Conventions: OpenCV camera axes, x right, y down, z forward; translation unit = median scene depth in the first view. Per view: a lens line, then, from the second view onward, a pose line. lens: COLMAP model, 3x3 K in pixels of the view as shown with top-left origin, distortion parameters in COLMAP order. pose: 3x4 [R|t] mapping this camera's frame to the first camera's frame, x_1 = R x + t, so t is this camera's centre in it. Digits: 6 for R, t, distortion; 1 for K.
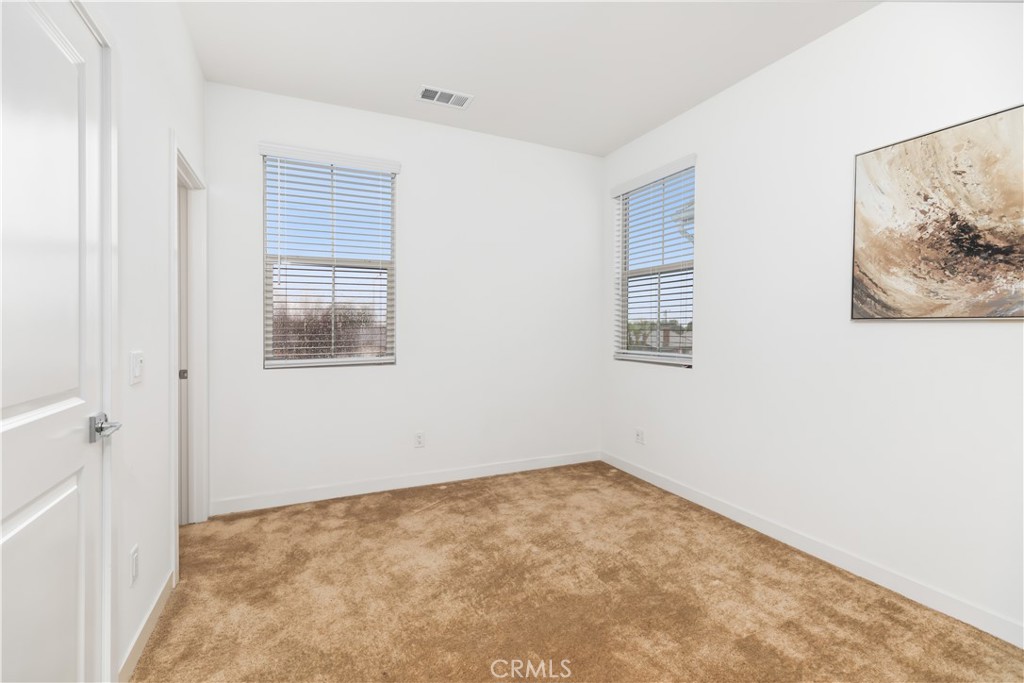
lens RADIAL K [[457.9, 0, 498.9], [0, 457.9, 327.8], [0, 0, 1]] dist [0.000543, 0.000633]
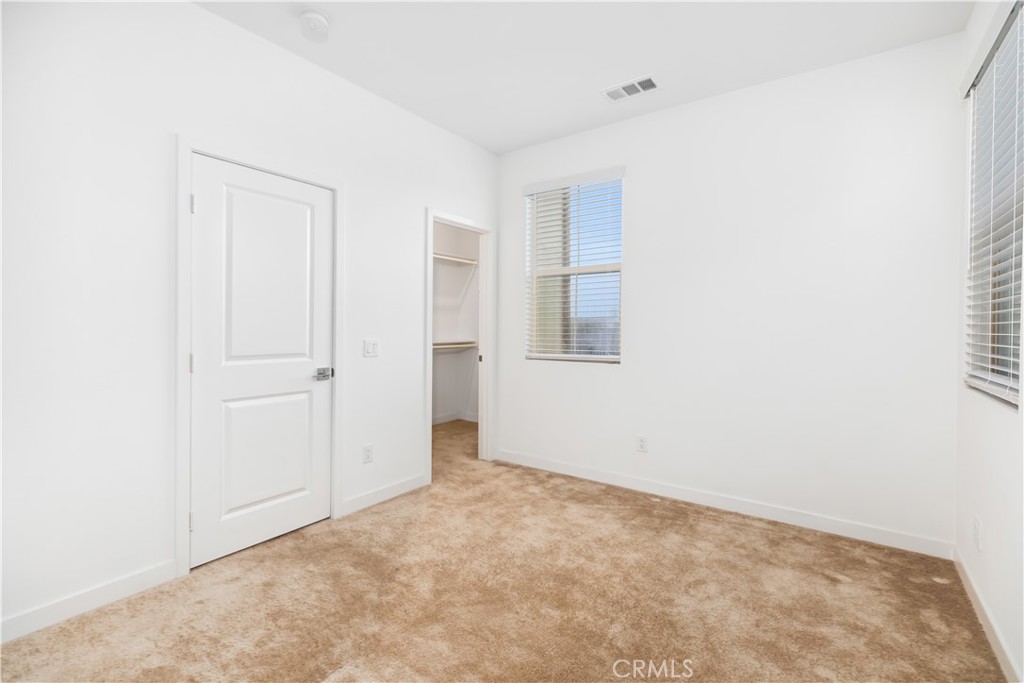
lens RADIAL K [[457.9, 0, 498.9], [0, 457.9, 327.8], [0, 0, 1]] dist [0.000543, 0.000633]
pose [[0.491064, 0.004690, -0.871111, 0.574571], [-0.004794, 0.999985, 0.002681, -0.002398], [0.871110, 0.002859, 0.491079, 0.286016]]
